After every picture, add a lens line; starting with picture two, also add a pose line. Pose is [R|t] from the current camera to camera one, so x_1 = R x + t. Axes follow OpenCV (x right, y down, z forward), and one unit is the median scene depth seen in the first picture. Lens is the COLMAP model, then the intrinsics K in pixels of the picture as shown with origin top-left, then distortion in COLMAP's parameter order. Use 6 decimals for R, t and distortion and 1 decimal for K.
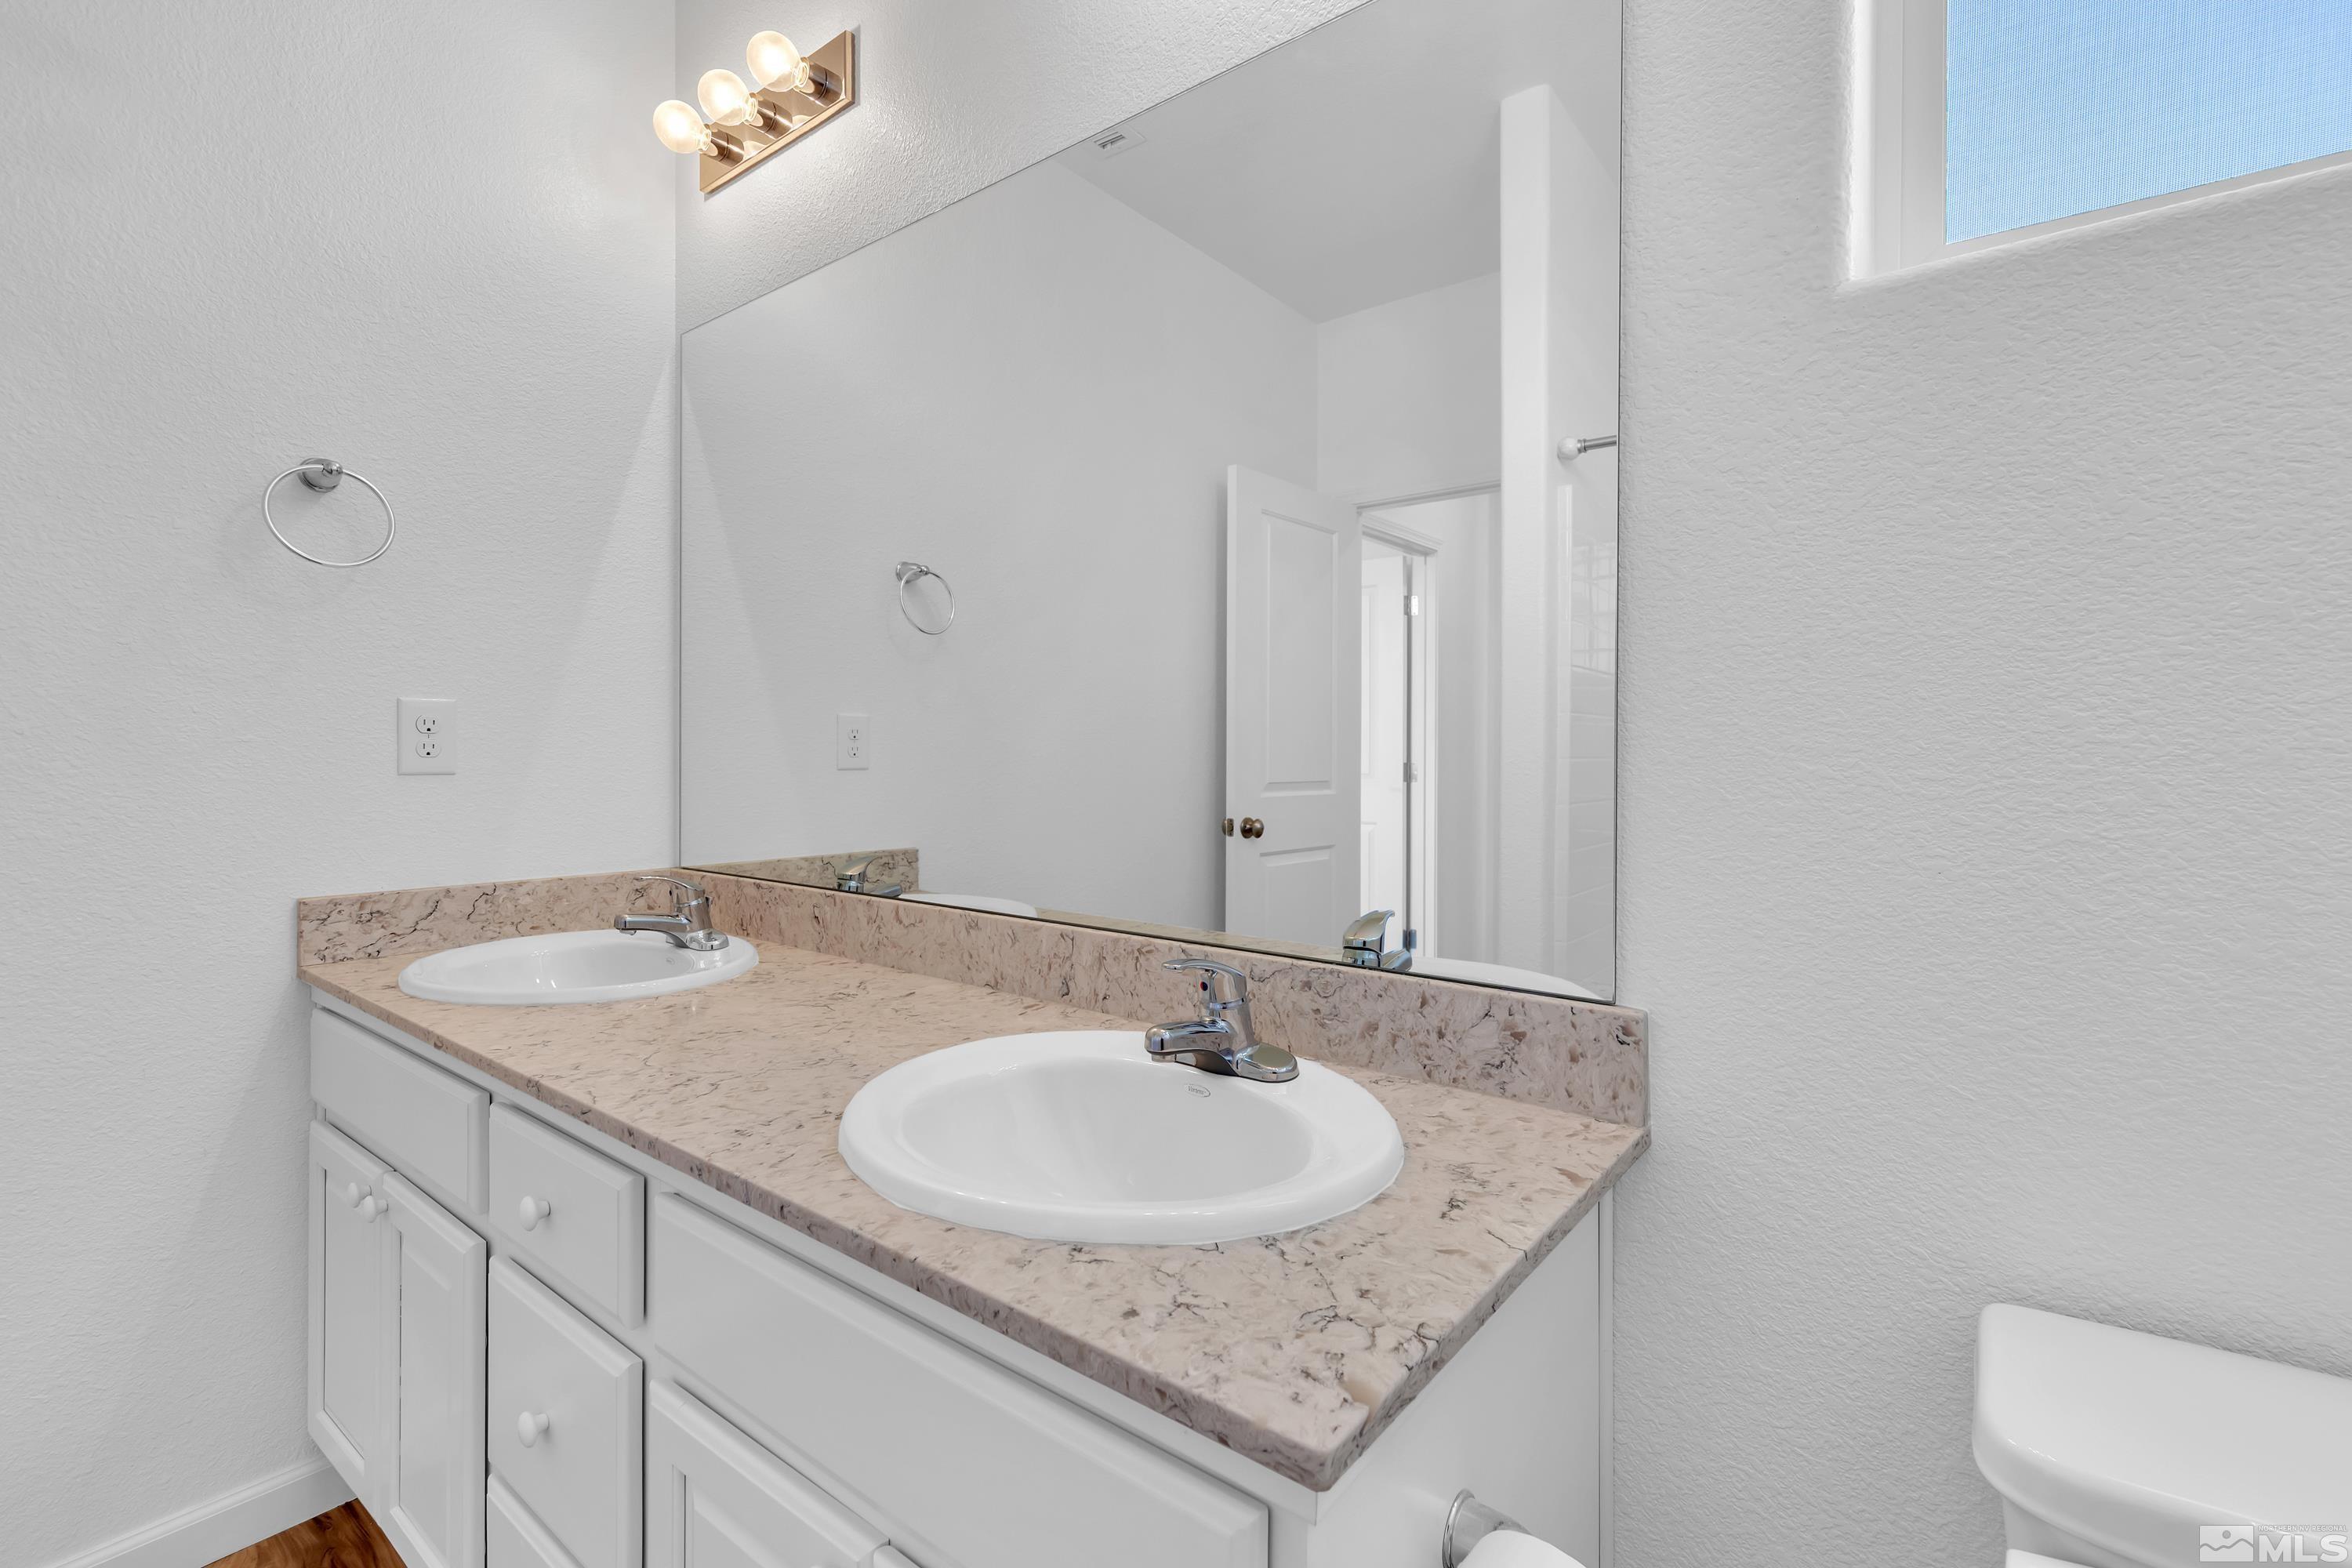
lens RADIAL K [[1046.1, 0, 1185.9], [0, 1046.1, 763.8], [0, 0, 1]] dist [-0.003679, -0.000245]
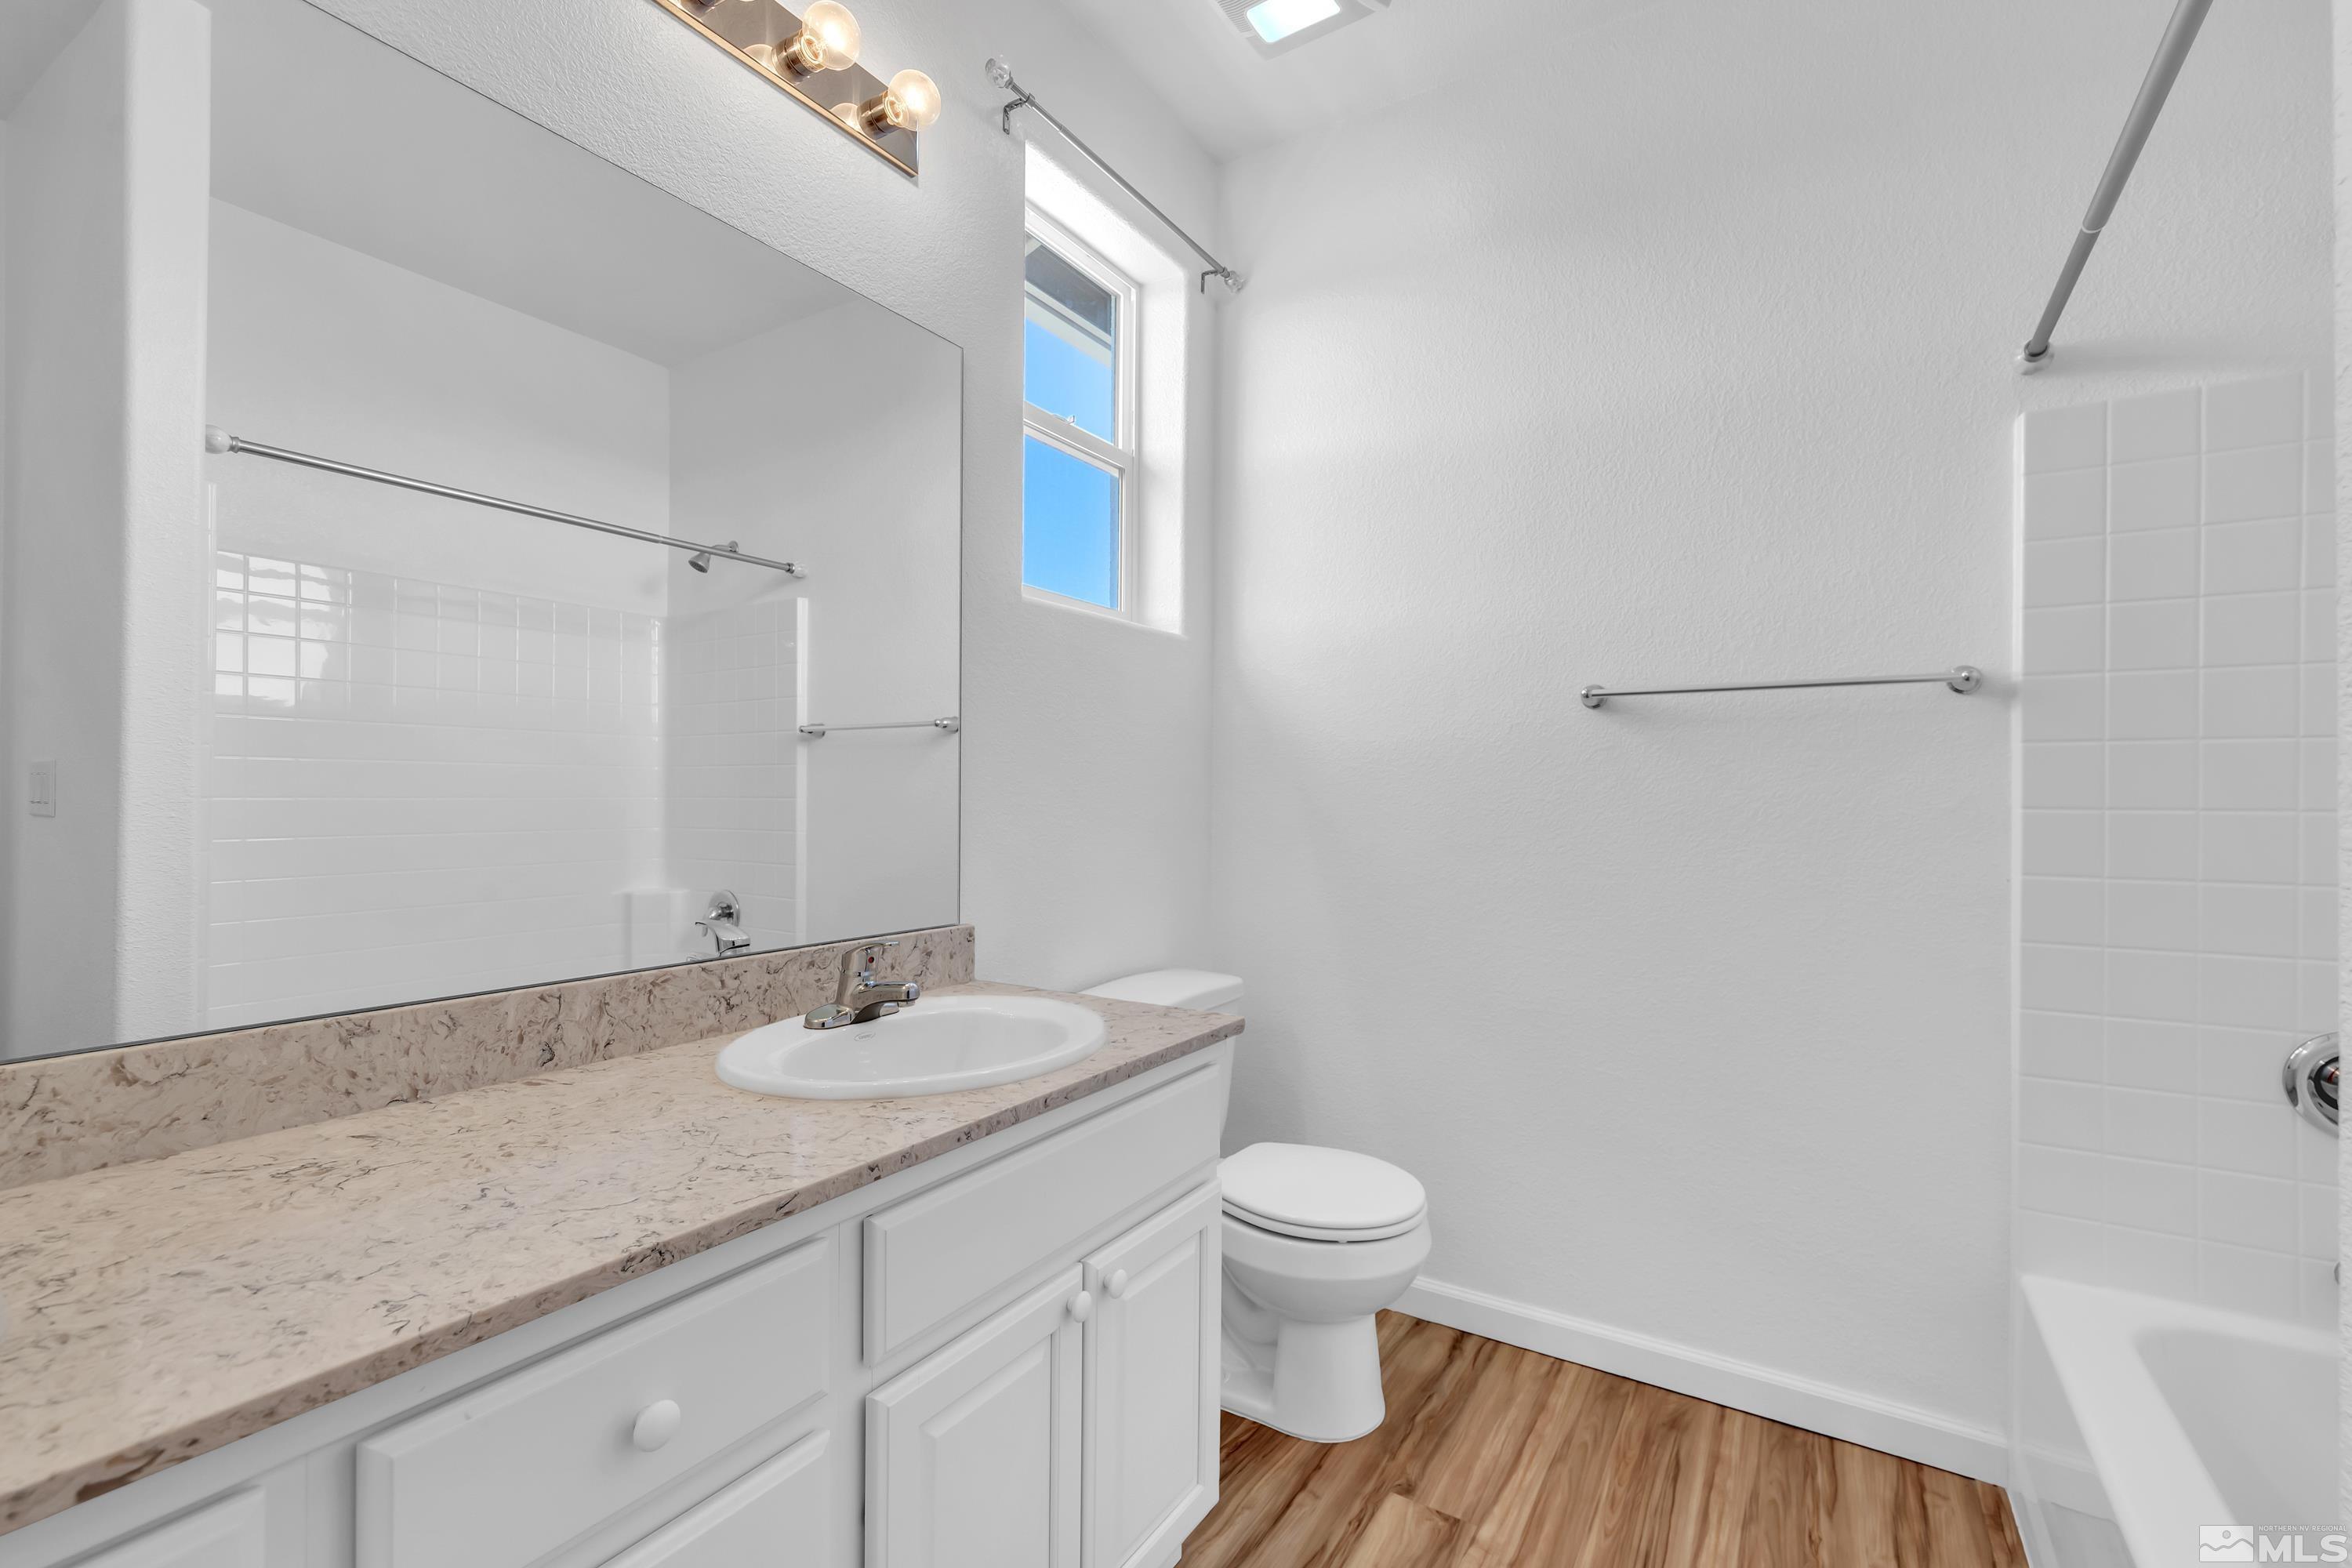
lens RADIAL K [[1046.1, 0, 1177.8], [0, 1046.1, 794.0], [0, 0, 1]] dist [-0.003679, -0.000245]
pose [[-0.097514, -0.006171, 0.995215, -1.146081], [0.006923, 0.999952, 0.006879, -0.015856], [-0.995210, 0.007561, -0.097467, 0.576169]]
